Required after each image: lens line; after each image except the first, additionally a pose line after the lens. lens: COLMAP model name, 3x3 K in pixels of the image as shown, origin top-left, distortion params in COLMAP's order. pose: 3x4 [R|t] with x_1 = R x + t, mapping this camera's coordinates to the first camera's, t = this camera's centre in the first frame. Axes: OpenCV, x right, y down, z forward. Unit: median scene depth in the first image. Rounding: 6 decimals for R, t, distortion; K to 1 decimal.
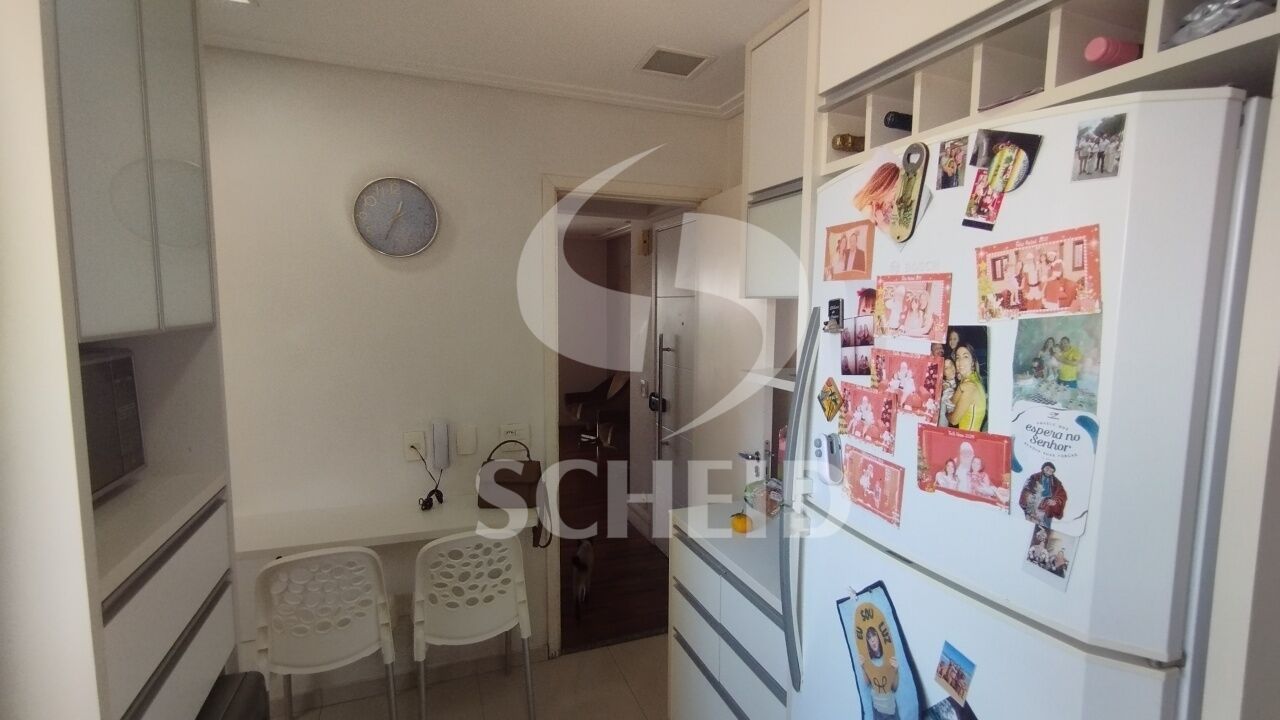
lens RADIAL K [[592.4, 0, 639.9], [0, 592.4, 361.4], [0, 0, 1]] dist [-0.001241, -0.000117]
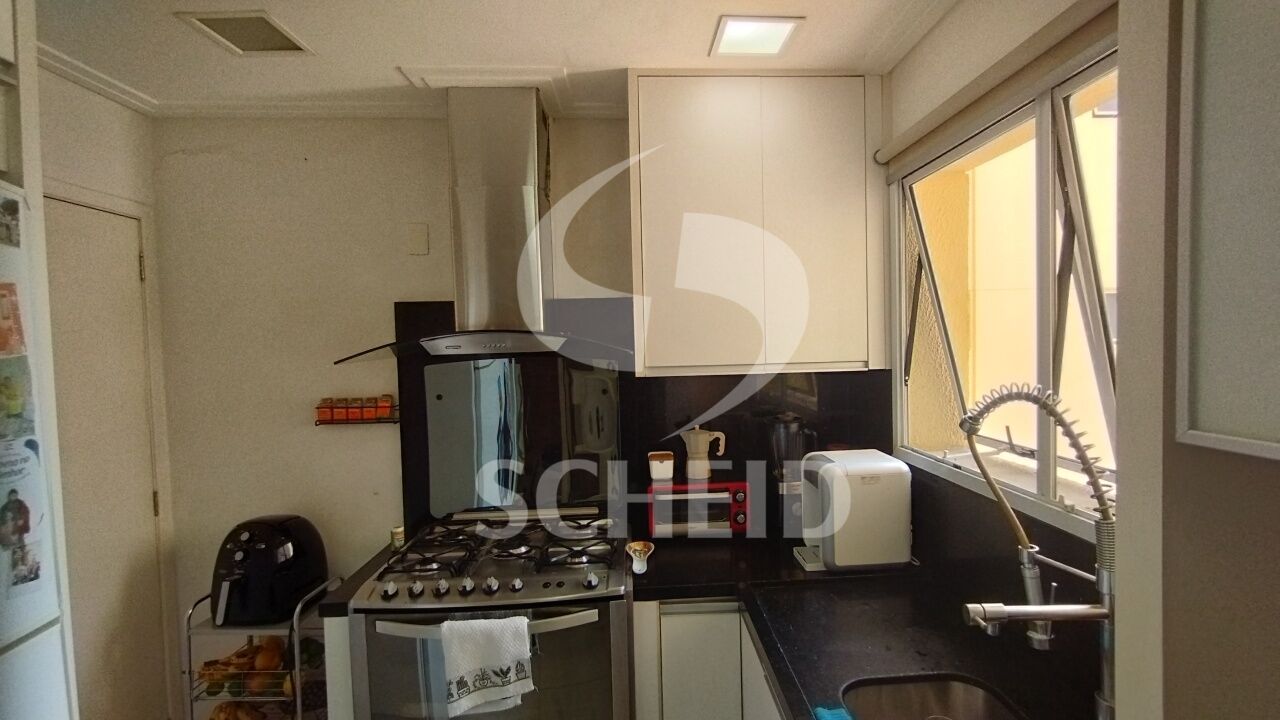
lens RADIAL K [[592.4, 0, 642.7], [0, 592.4, 361.1], [0, 0, 1]] dist [-0.001241, -0.000117]
pose [[-0.943299, 0.003017, 0.331931, -0.823009], [0.050778, 0.989501, 0.135311, -0.163631], [-0.328038, 0.144493, -0.933549, 1.659467]]
